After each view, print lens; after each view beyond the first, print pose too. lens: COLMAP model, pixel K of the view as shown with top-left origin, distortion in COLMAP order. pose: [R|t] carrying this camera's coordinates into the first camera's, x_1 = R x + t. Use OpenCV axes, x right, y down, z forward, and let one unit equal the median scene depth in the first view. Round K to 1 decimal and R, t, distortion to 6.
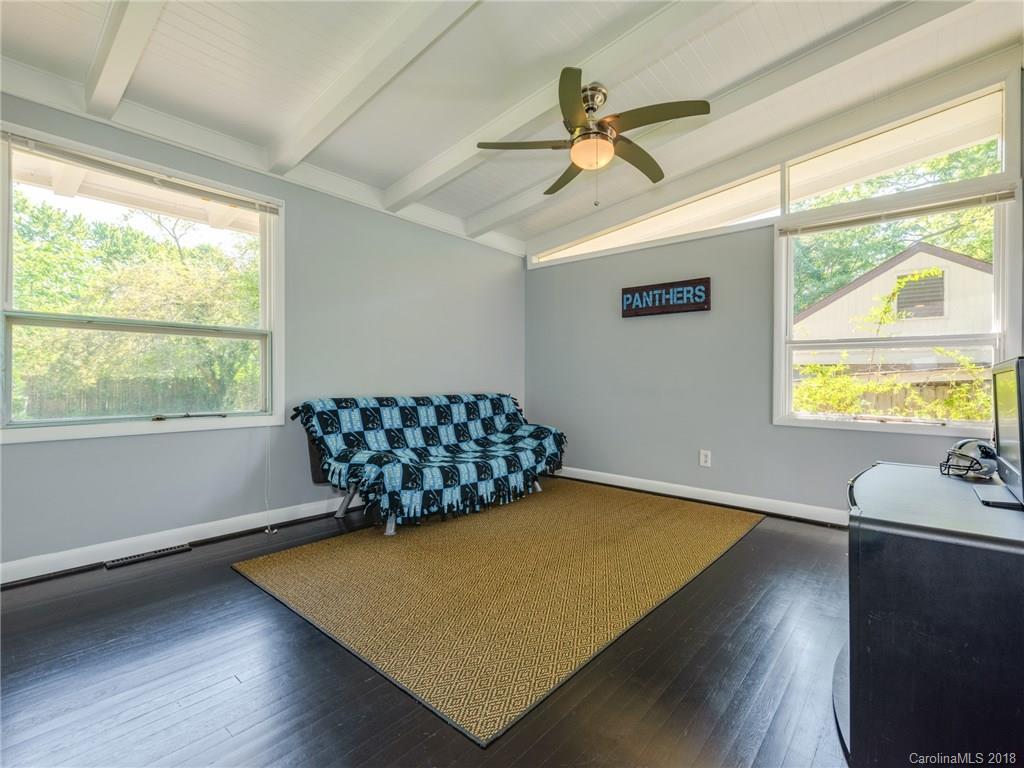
lens RADIAL K [[482.1, 0, 511.7], [0, 482.1, 381.6], [0, 0, 1]] dist [0.004470, 0.000765]
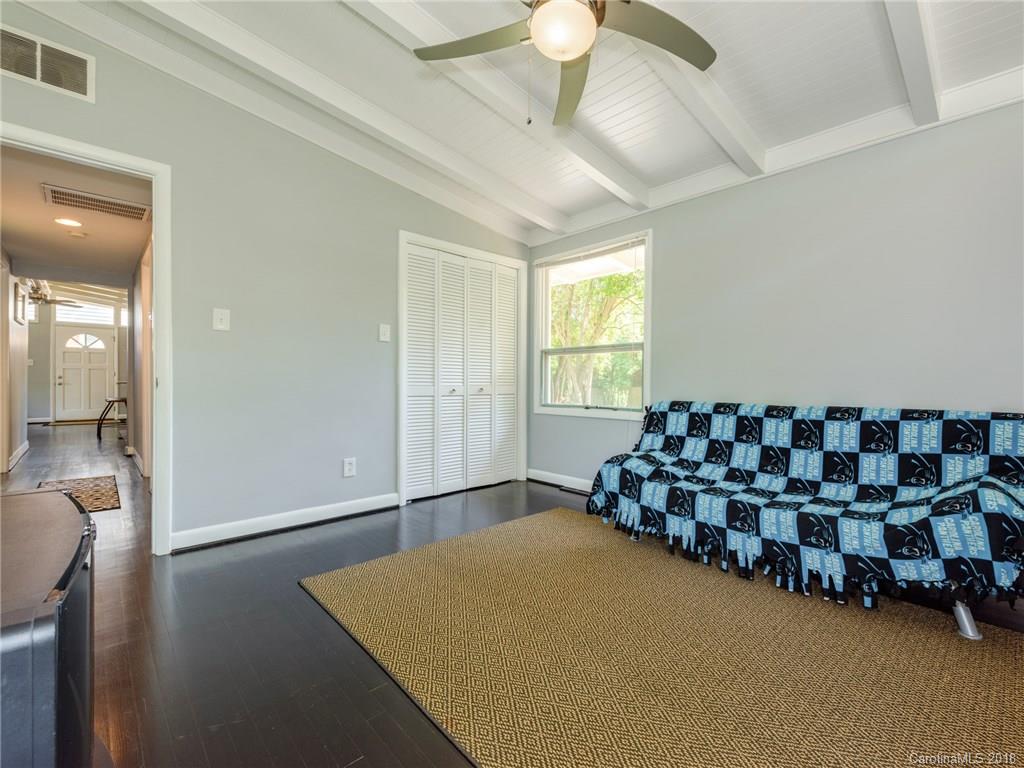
lens RADIAL K [[431.7, 0, 501.2], [0, 431.7, 386.1], [0, 0, 1]] dist [0.008838, 0.000060]
pose [[-0.099996, 0.002304, -0.994985, 0.584910], [-0.012029, 0.999921, 0.003524, 0.003829], [0.994915, 0.012321, -0.099960, 0.734353]]
